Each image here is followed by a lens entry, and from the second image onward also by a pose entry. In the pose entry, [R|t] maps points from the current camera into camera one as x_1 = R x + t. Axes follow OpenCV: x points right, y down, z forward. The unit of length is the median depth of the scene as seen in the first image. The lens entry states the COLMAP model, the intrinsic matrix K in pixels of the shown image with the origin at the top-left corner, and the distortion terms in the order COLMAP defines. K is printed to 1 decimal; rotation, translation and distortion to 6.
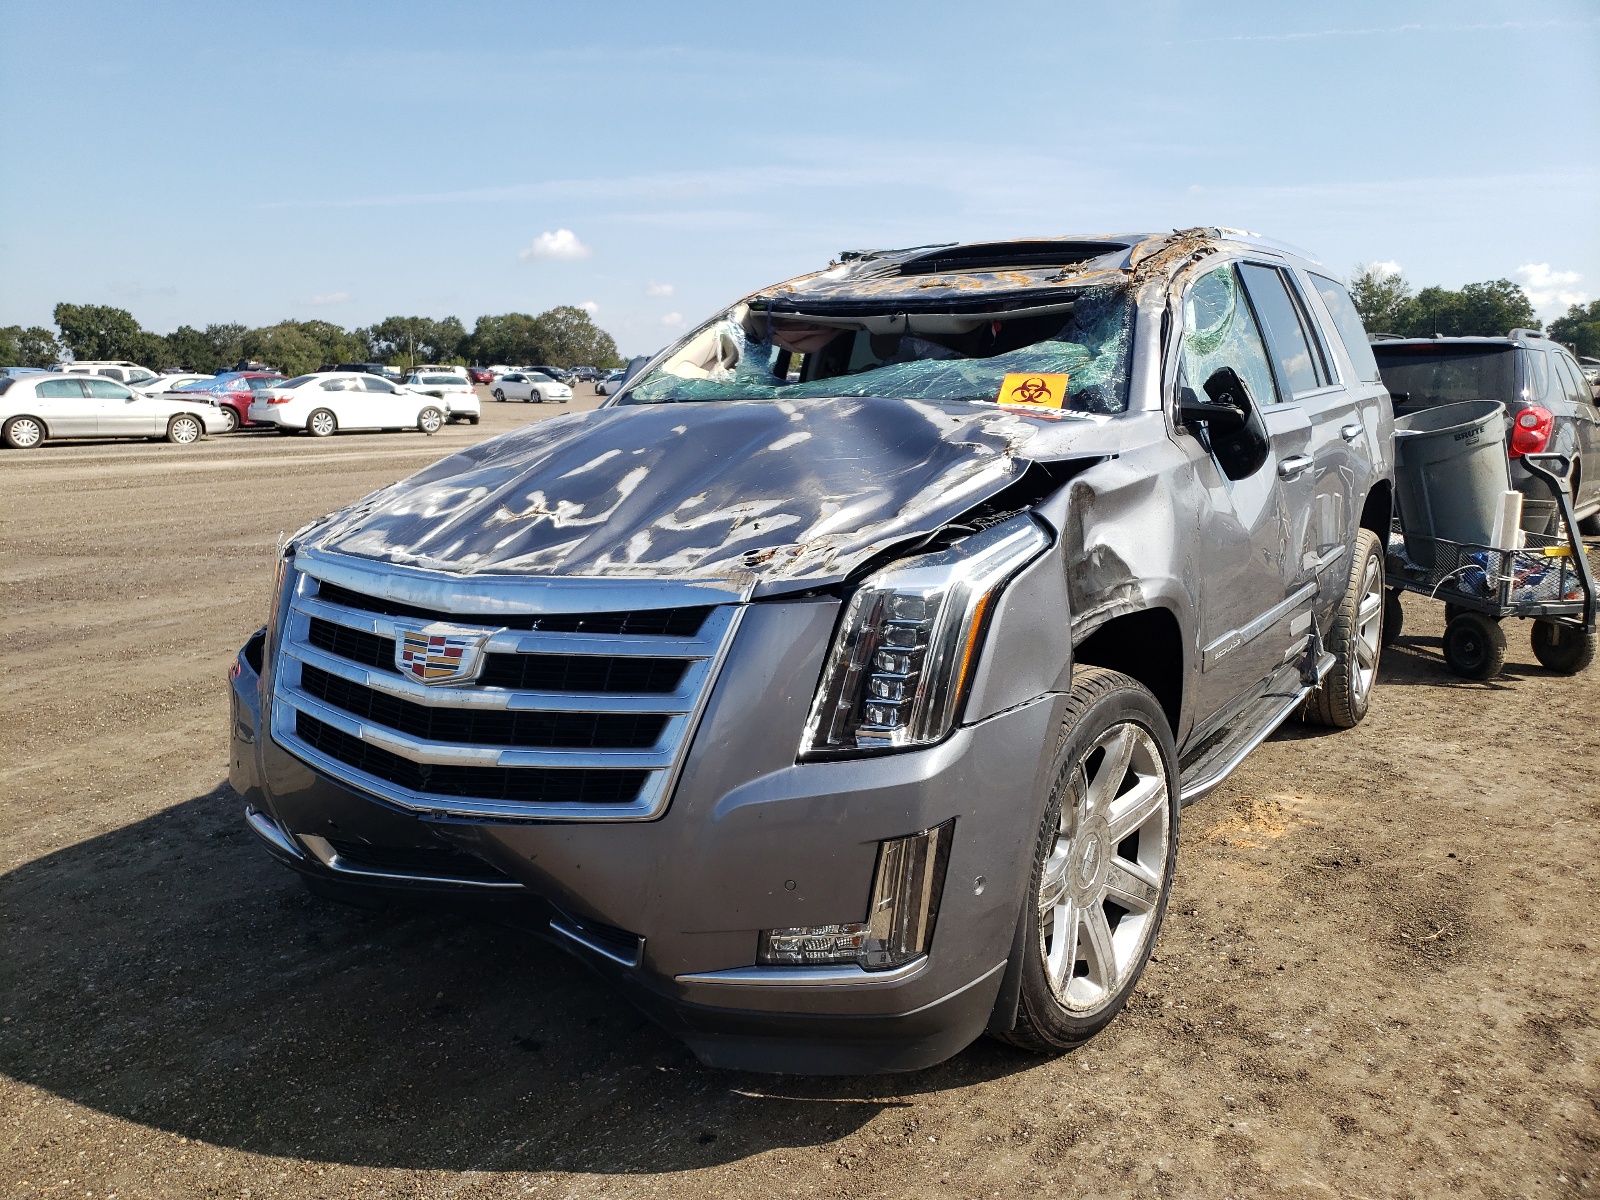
lens RADIAL K [[1251.5, 0, 800.0], [0, 1251.5, 600.0], [0, 0, 1]] dist [0.009304, 0.002558]
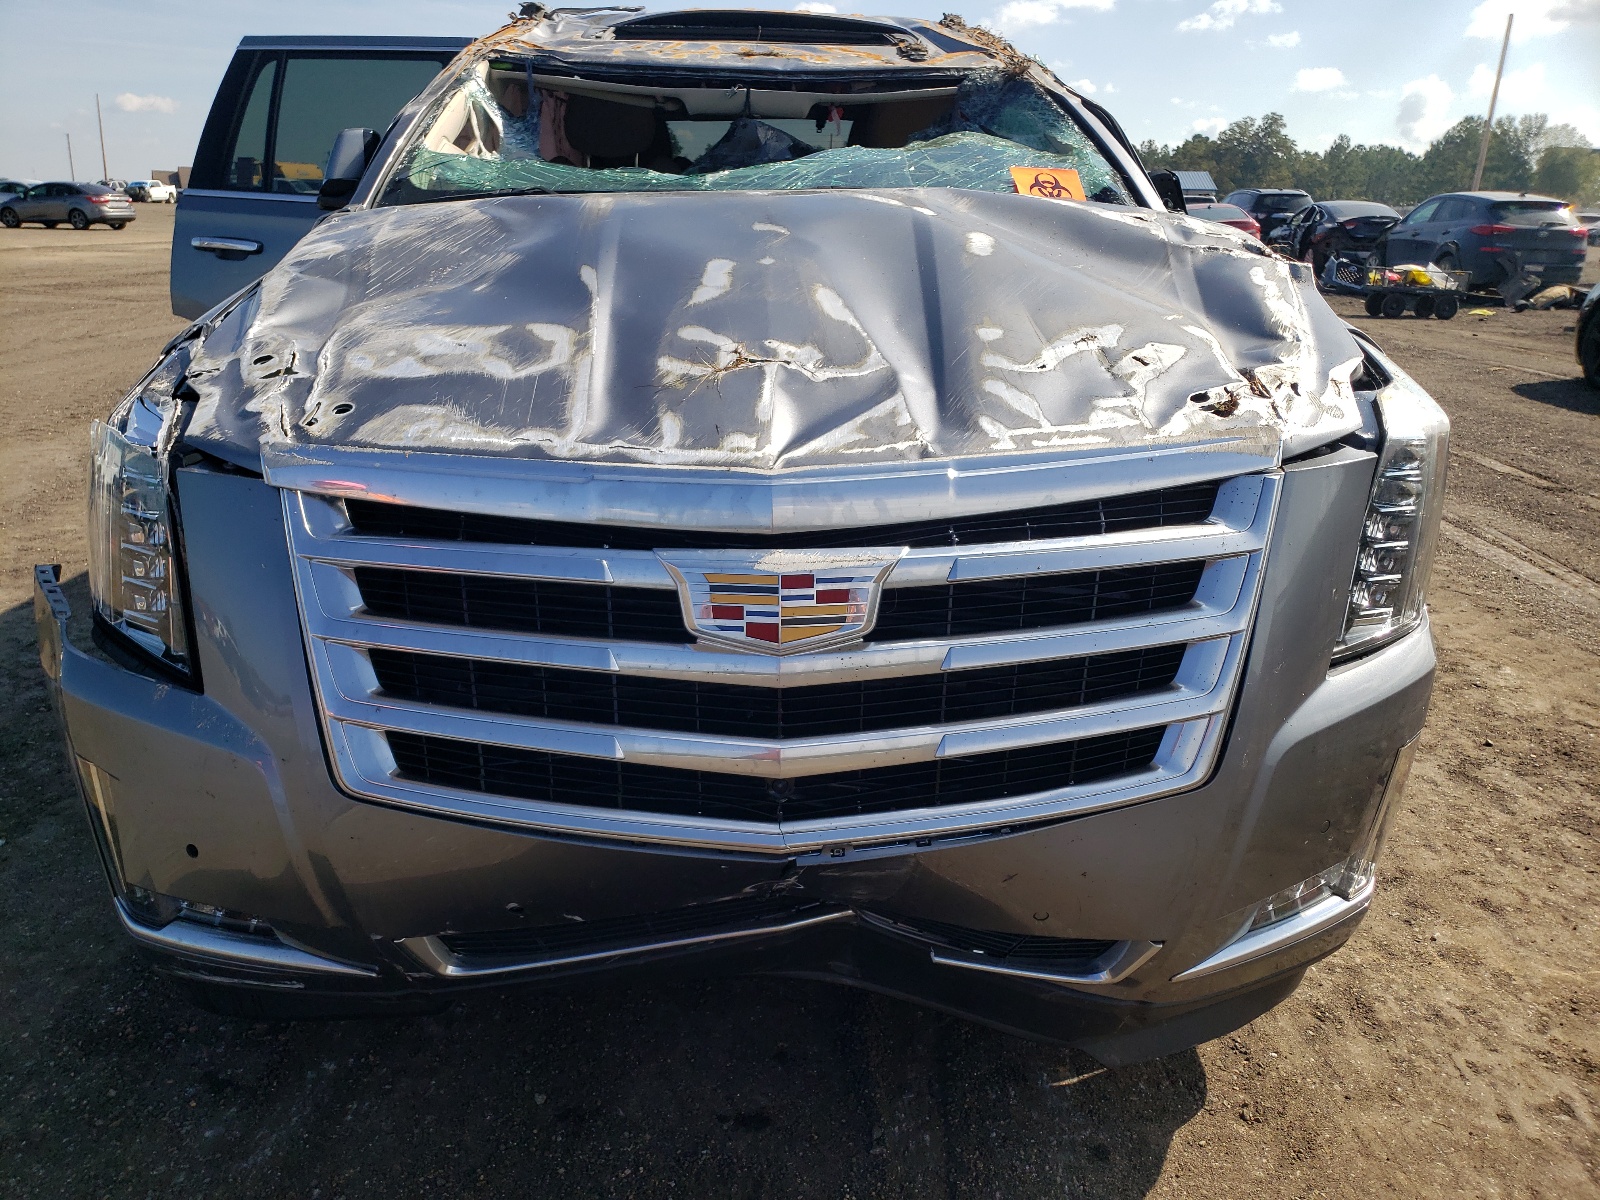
lens RADIAL K [[1251.5, 0, 800.0], [0, 1251.5, 600.0], [0, 0, 1]] dist [0.009304, 0.002558]
pose [[0.826499, -0.149268, 0.542787, -0.606731], [0.072613, 0.984418, 0.160151, -0.054840], [-0.558235, -0.092951, 0.824460, 0.482223]]
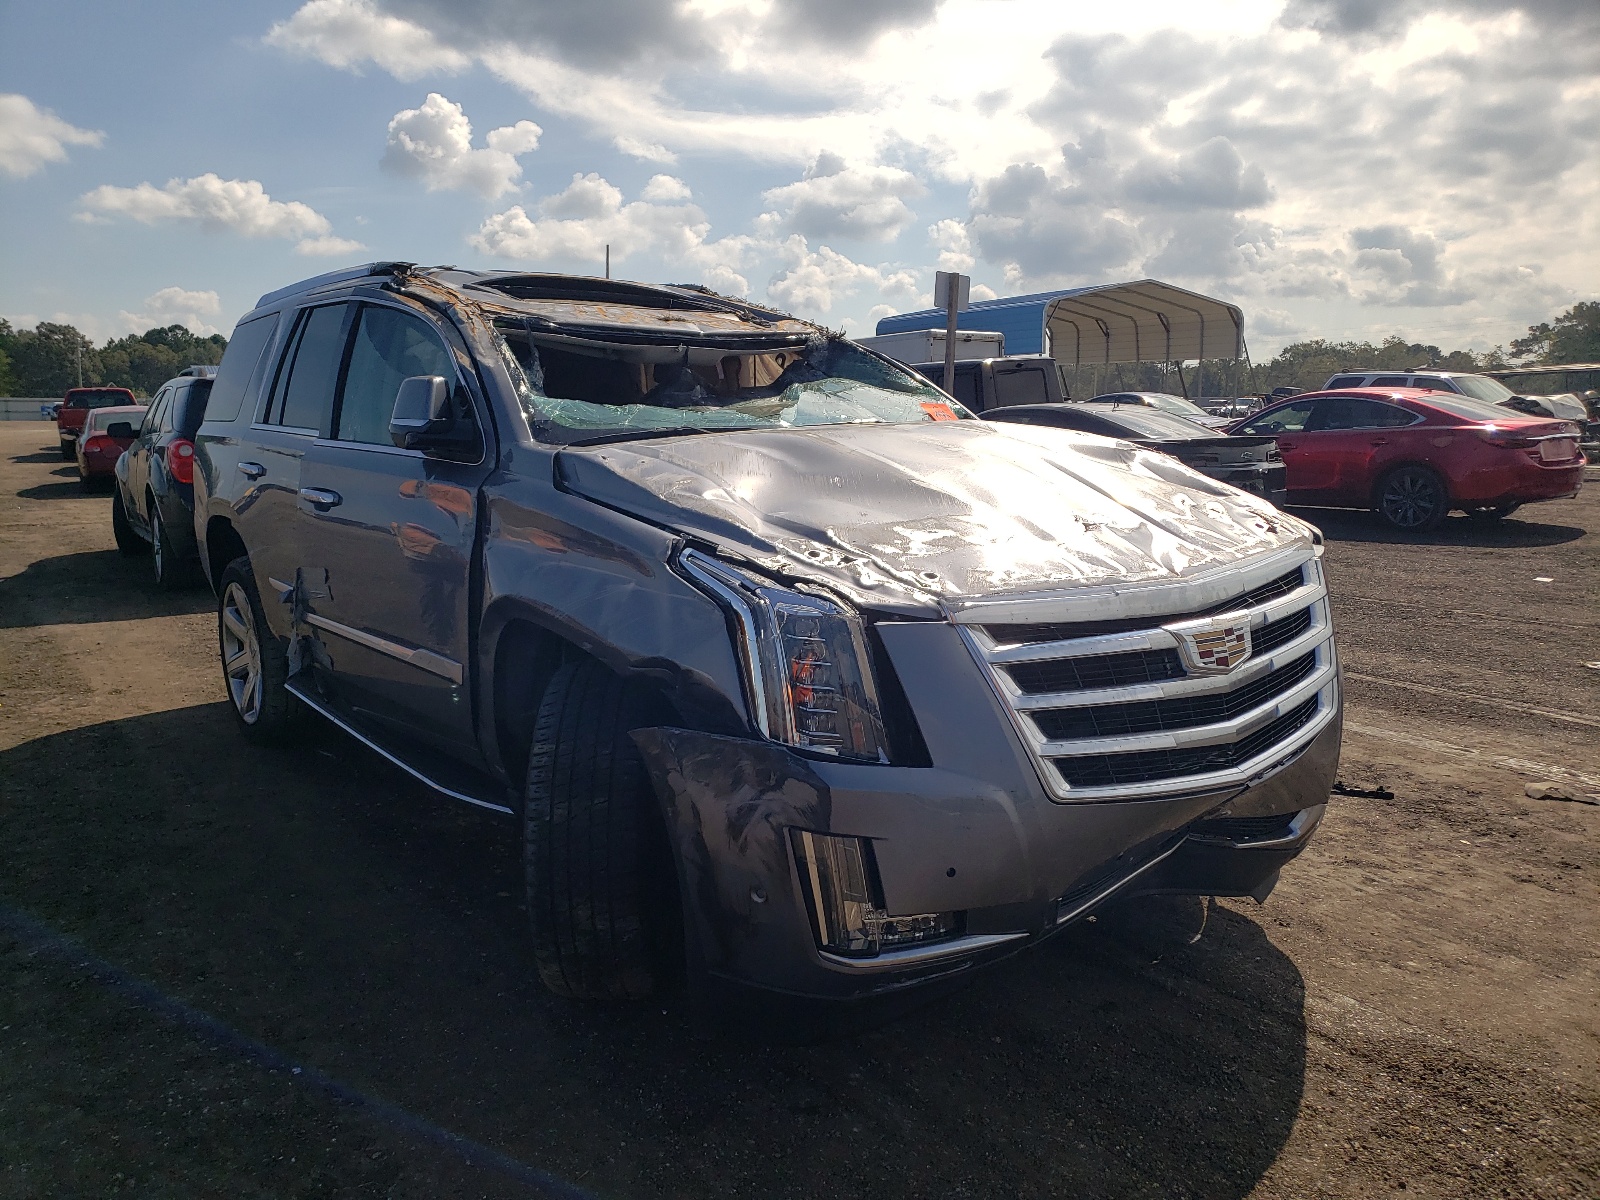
lens RADIAL K [[1251.5, 0, 800.0], [0, 1251.5, 600.0], [0, 0, 1]] dist [0.009304, 0.002558]
pose [[0.345051, -0.136365, 0.928625, -1.451536], [0.161286, 0.983287, 0.084462, -0.153211], [-0.924622, 0.120630, 0.361278, 0.921432]]
